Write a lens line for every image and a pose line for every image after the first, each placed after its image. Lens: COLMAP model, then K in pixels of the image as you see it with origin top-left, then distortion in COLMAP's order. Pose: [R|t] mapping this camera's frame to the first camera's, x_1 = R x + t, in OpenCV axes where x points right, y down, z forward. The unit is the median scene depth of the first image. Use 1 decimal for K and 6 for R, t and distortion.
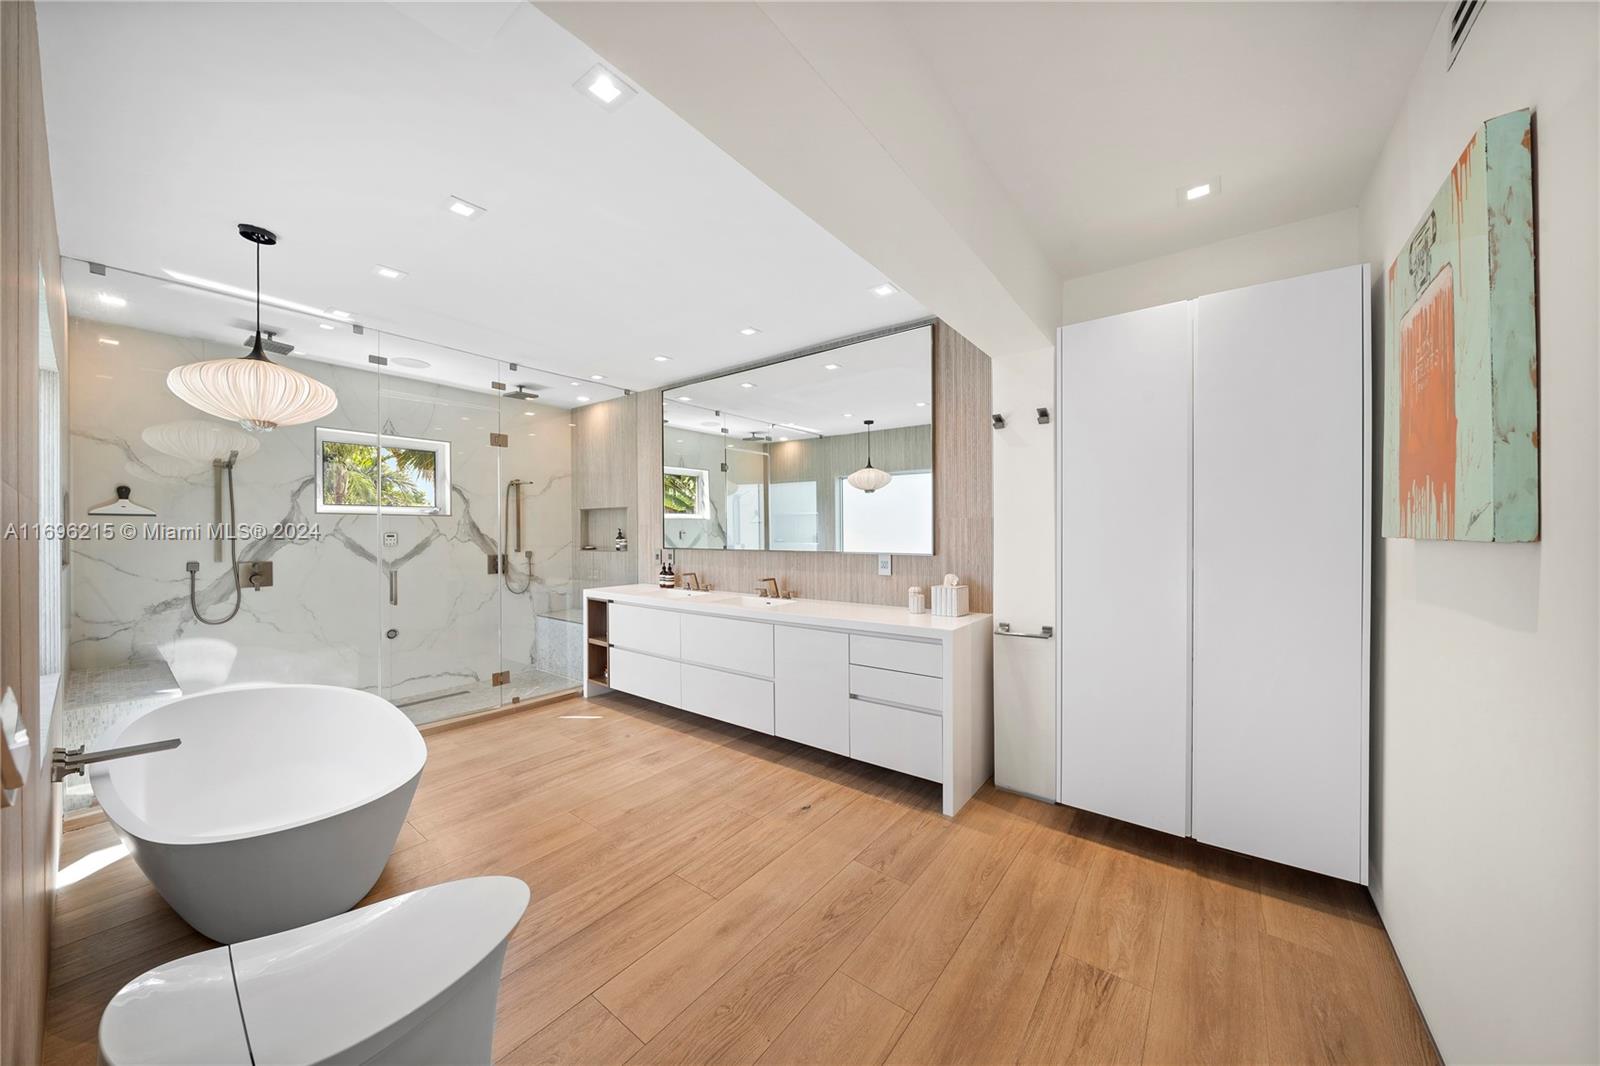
lens RADIAL K [[549.3, 0, 801.2], [0, 549.3, 532.8], [0, 0, 1]] dist [-0.000656, -0.000104]
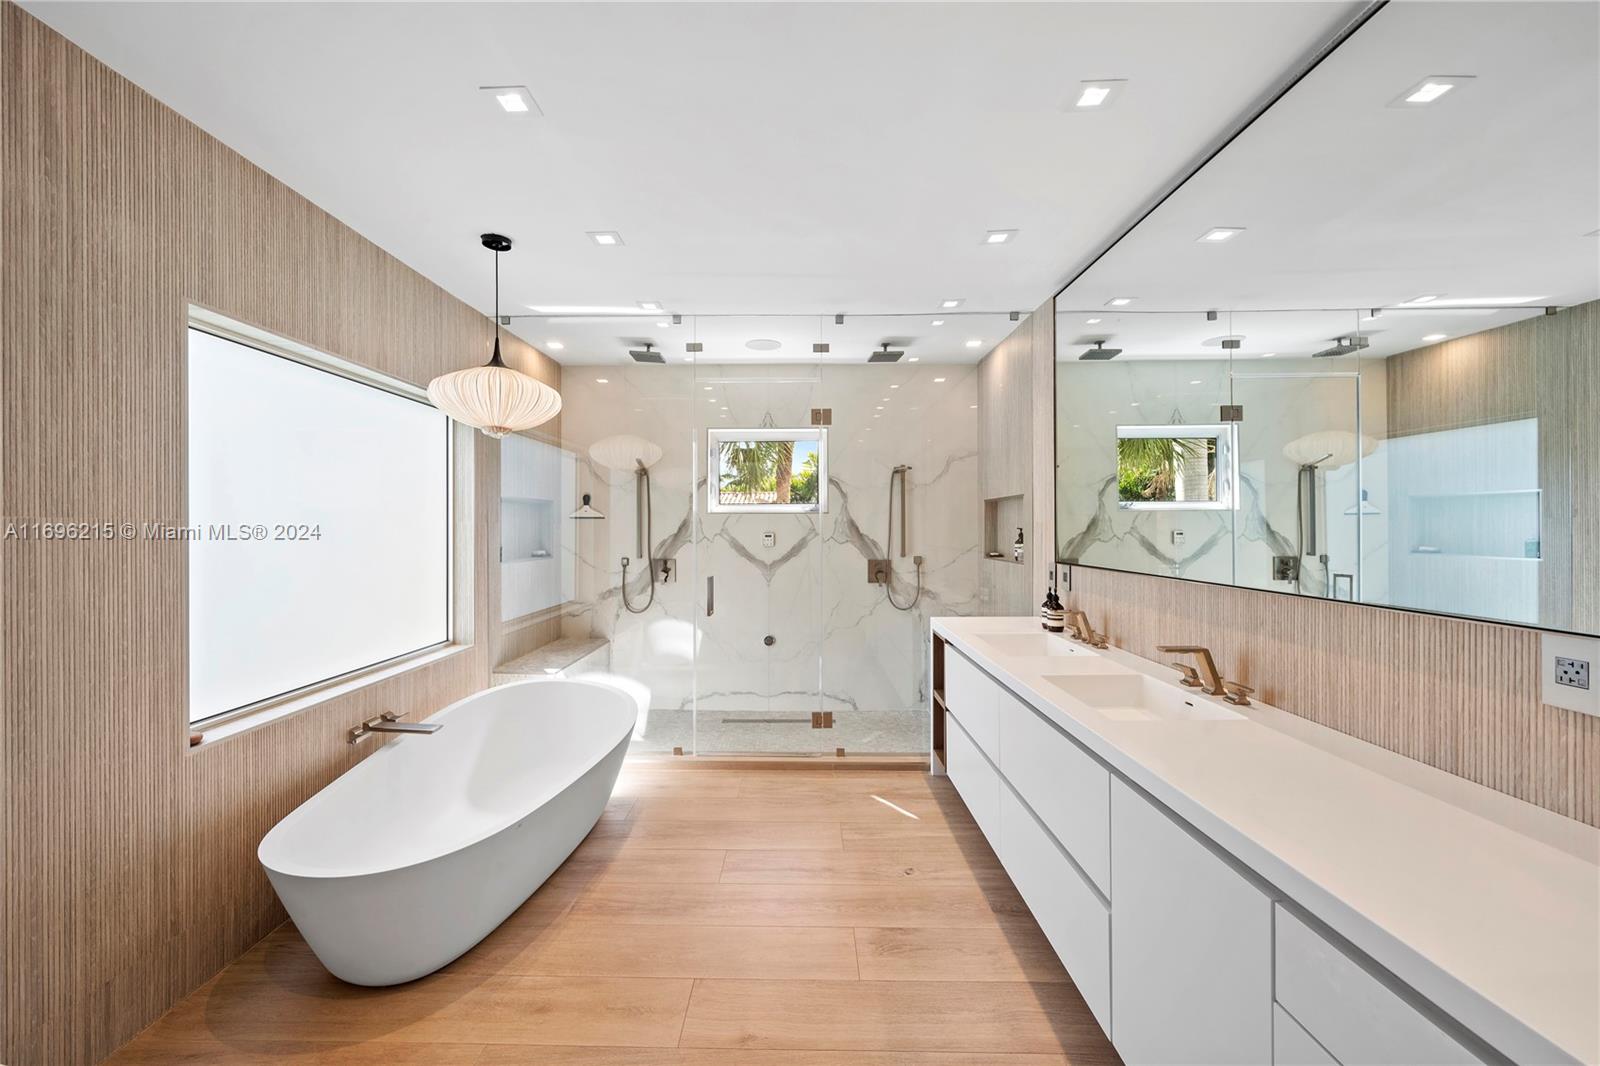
lens RADIAL K [[630.6, 0, 793.0], [0, 630.6, 529.8], [0, 0, 1]] dist [0.000594, -0.000187]
pose [[0.592394, 0.007998, -0.805609, 0.142423], [-0.001205, 0.999958, 0.009041, -0.014443], [0.805647, -0.004385, 0.592379, 0.398160]]
